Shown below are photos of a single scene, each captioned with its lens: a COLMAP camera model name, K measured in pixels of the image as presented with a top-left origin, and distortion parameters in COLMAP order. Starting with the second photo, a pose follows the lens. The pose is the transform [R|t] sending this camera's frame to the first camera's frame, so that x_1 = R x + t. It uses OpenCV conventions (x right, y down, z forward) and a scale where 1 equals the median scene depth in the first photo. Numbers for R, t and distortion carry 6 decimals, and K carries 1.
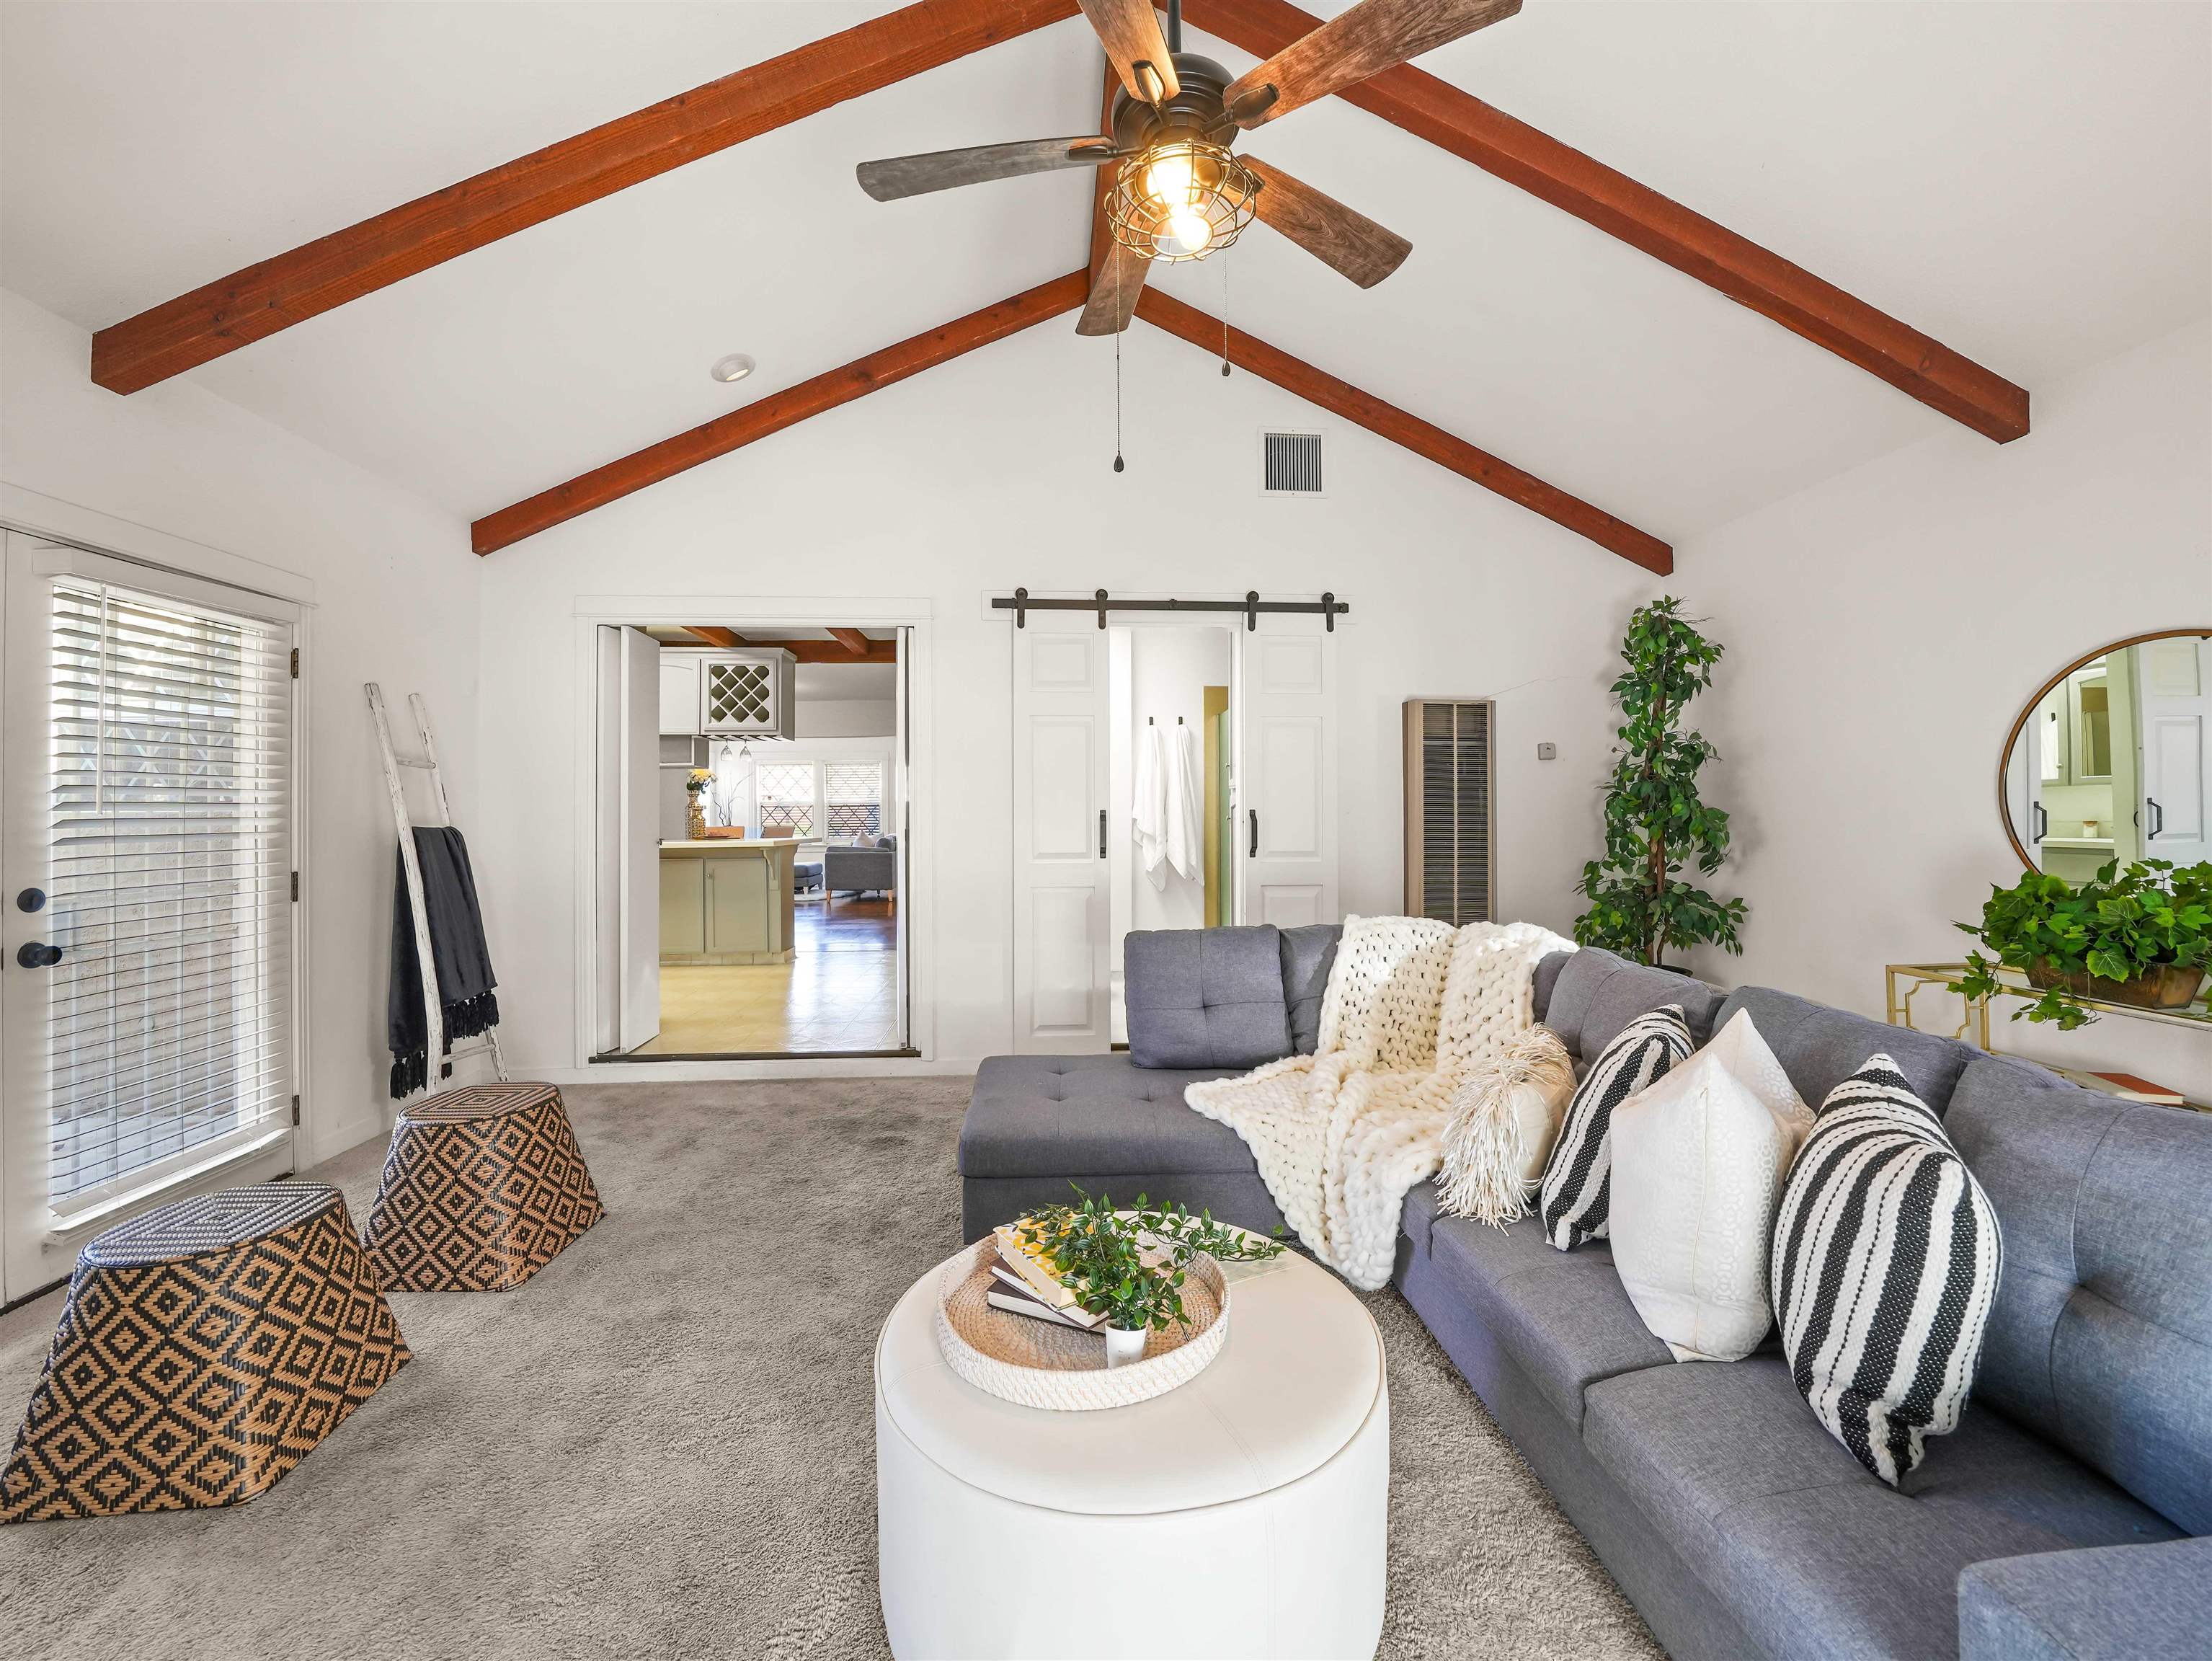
lens RADIAL K [[873.6, 0, 1099.4], [0, 873.6, 815.2], [0, 0, 1]] dist [-0.000396, -0.000012]
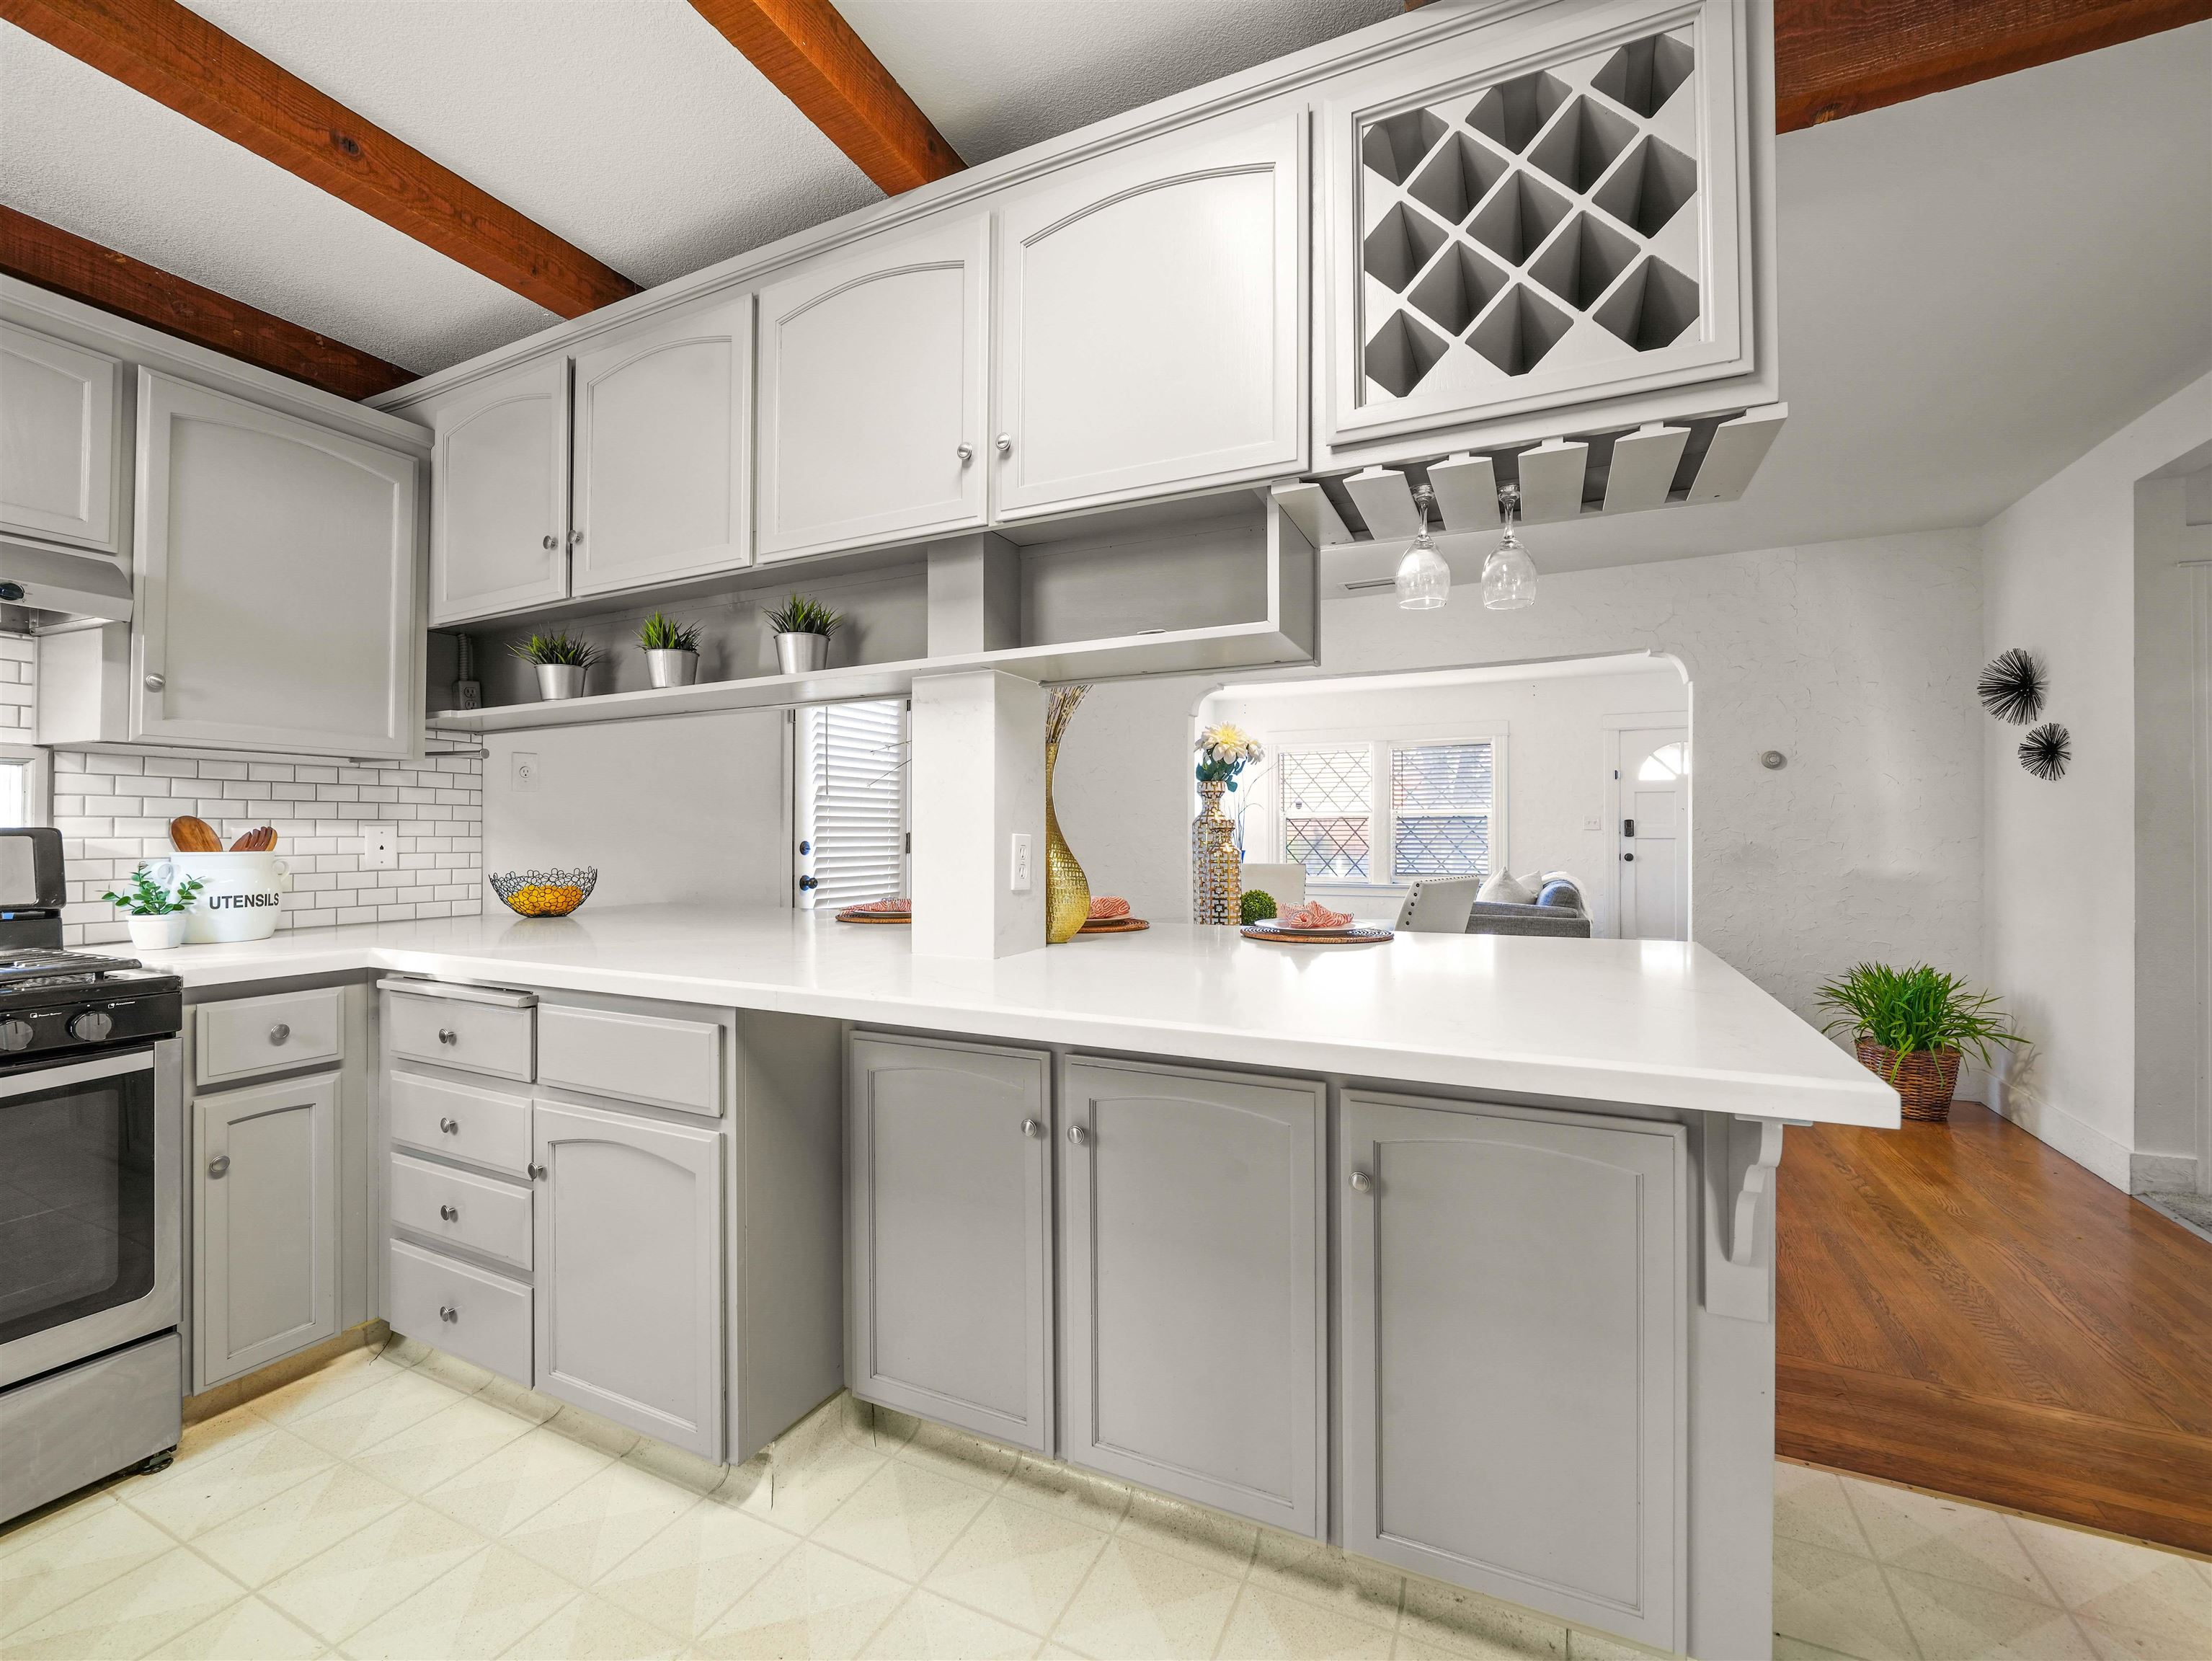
lens RADIAL K [[924.0, 0, 1096.9], [0, 924.0, 823.3], [0, 0, 1]] dist [-0.011164, 0.000597]
pose [[0.868228, -0.004321, -0.496146, -0.721808], [0.002818, 0.999989, -0.003779, -0.018752], [0.496157, 0.001883, 0.868231, 1.443442]]
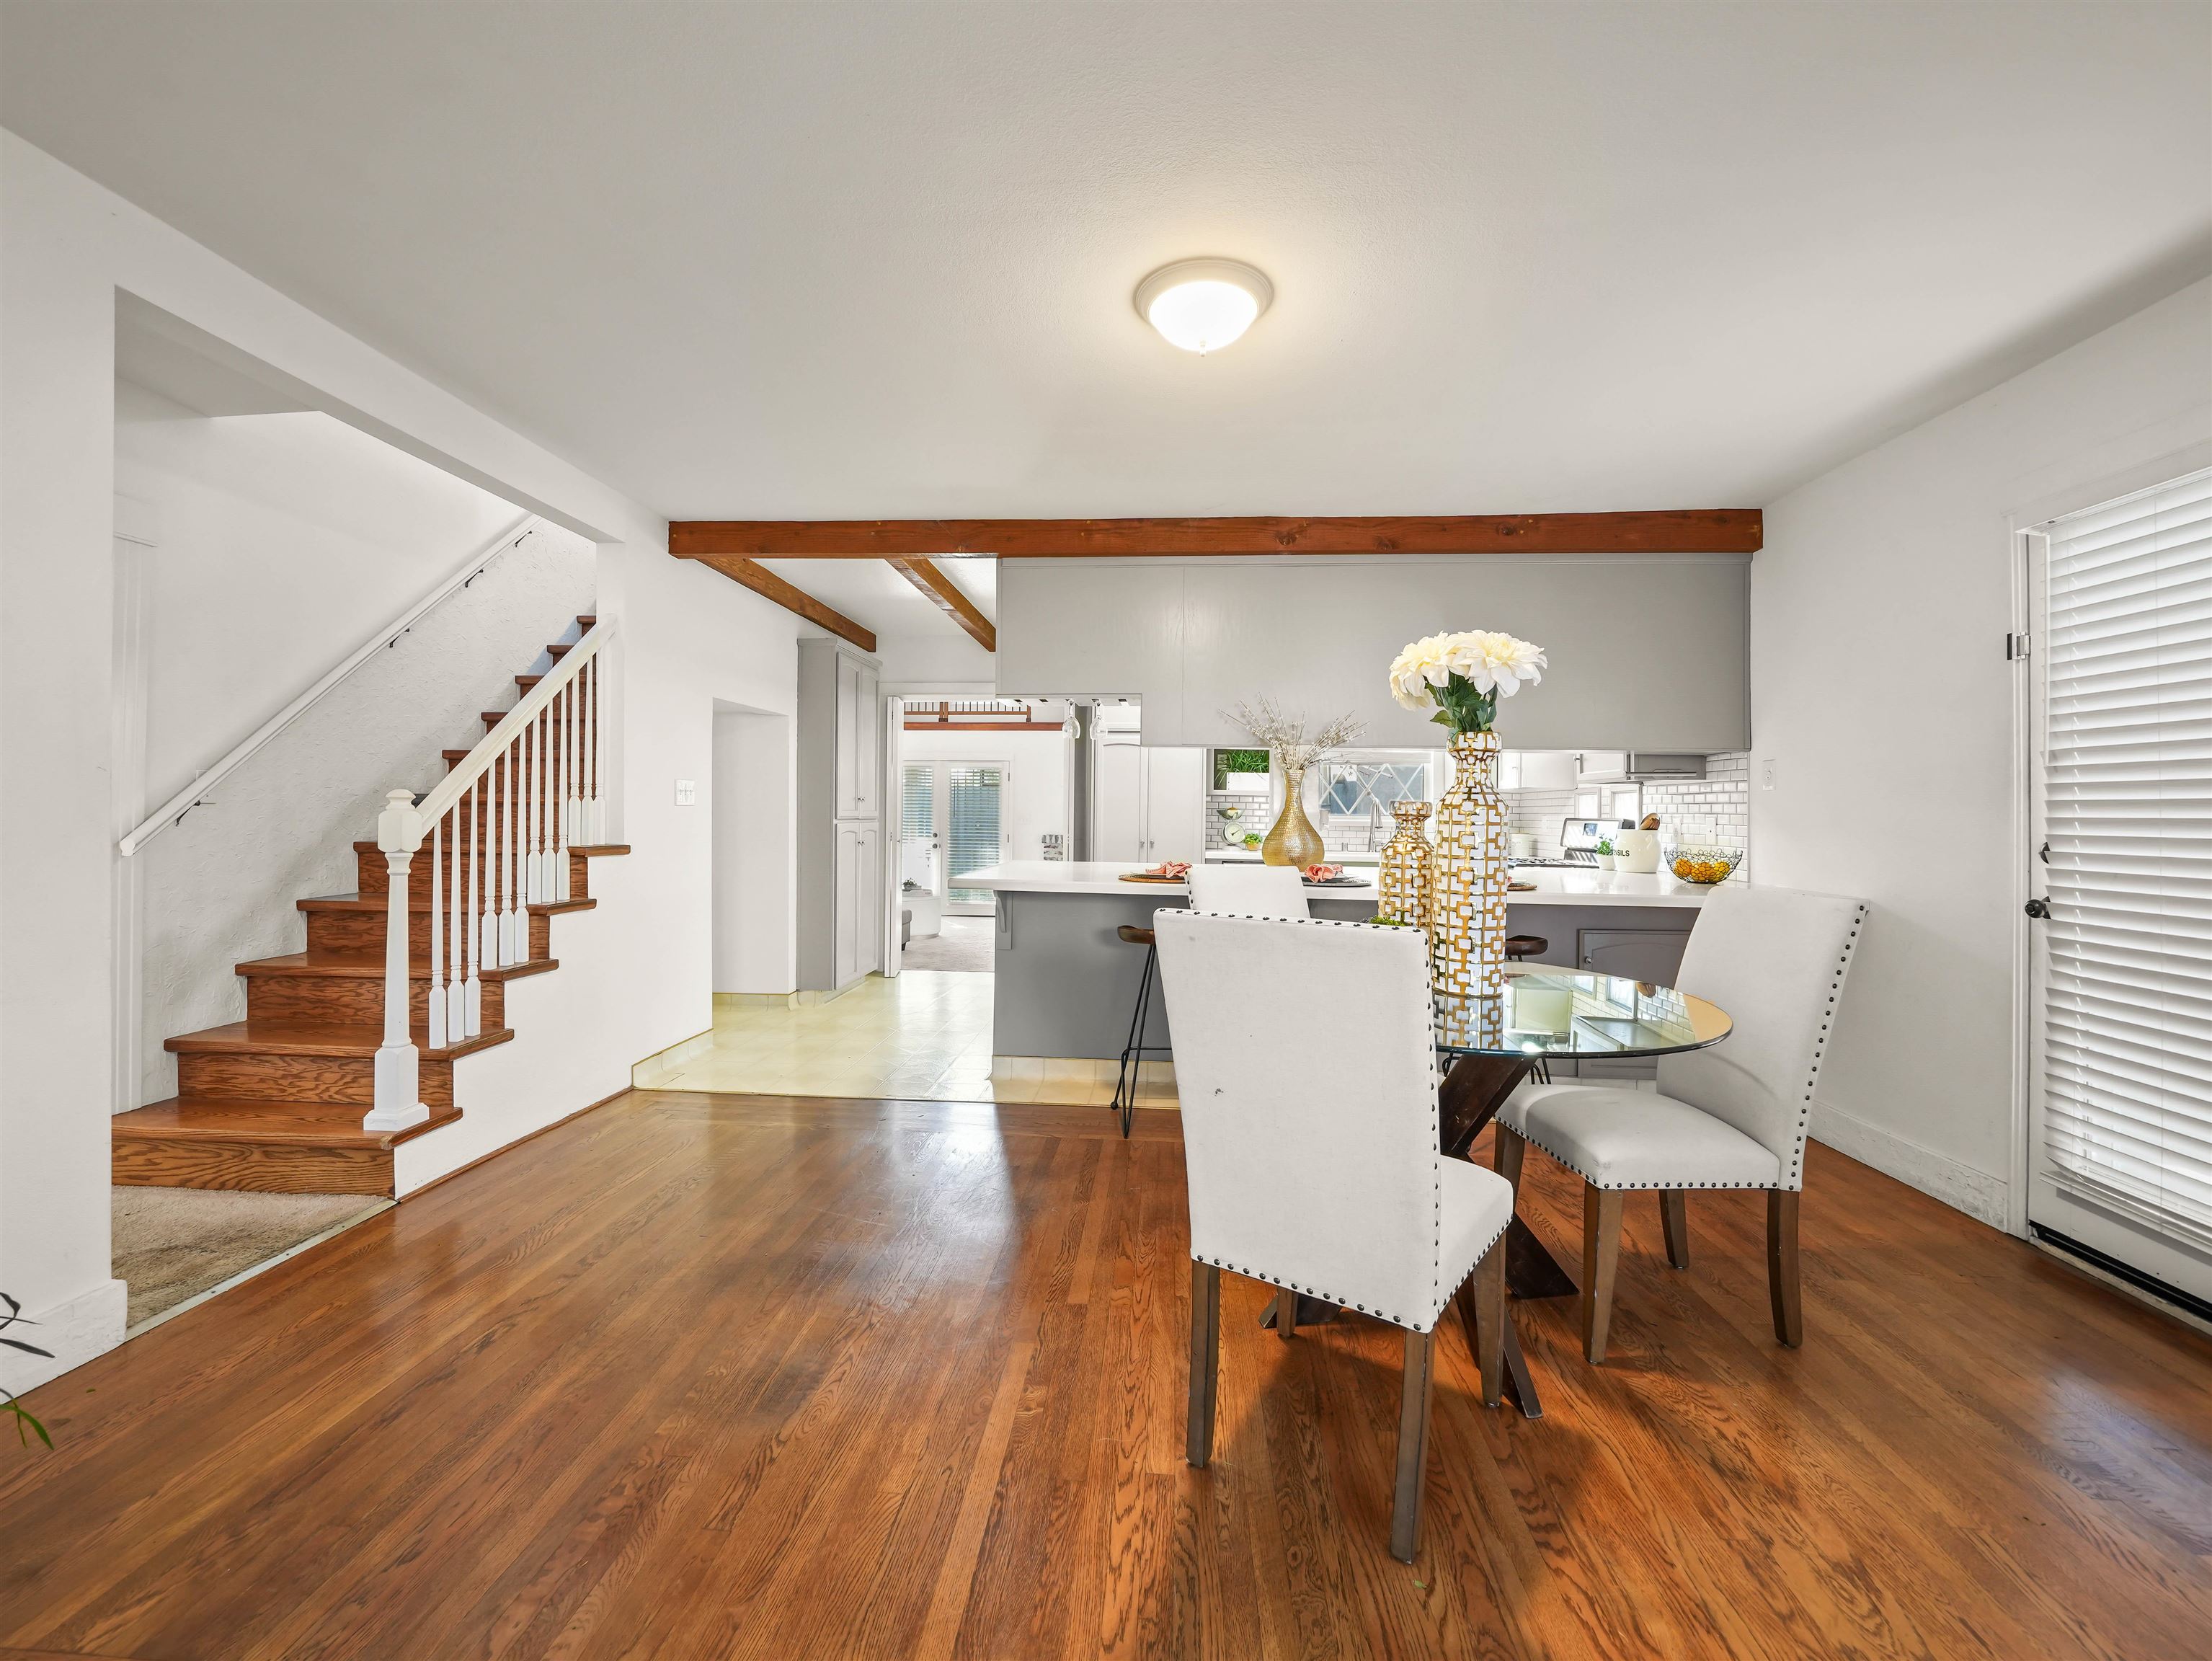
lens RADIAL K [[929.0, 0, 1106.0], [0, 929.0, 814.2], [0, 0, 1]] dist [-0.011899, 0.000216]
pose [[-0.988721, -0.010824, 0.149379, -0.984814], [-0.011576, 0.999924, -0.004168, -0.011621], [-0.149322, -0.005850, -0.988771, 3.044407]]
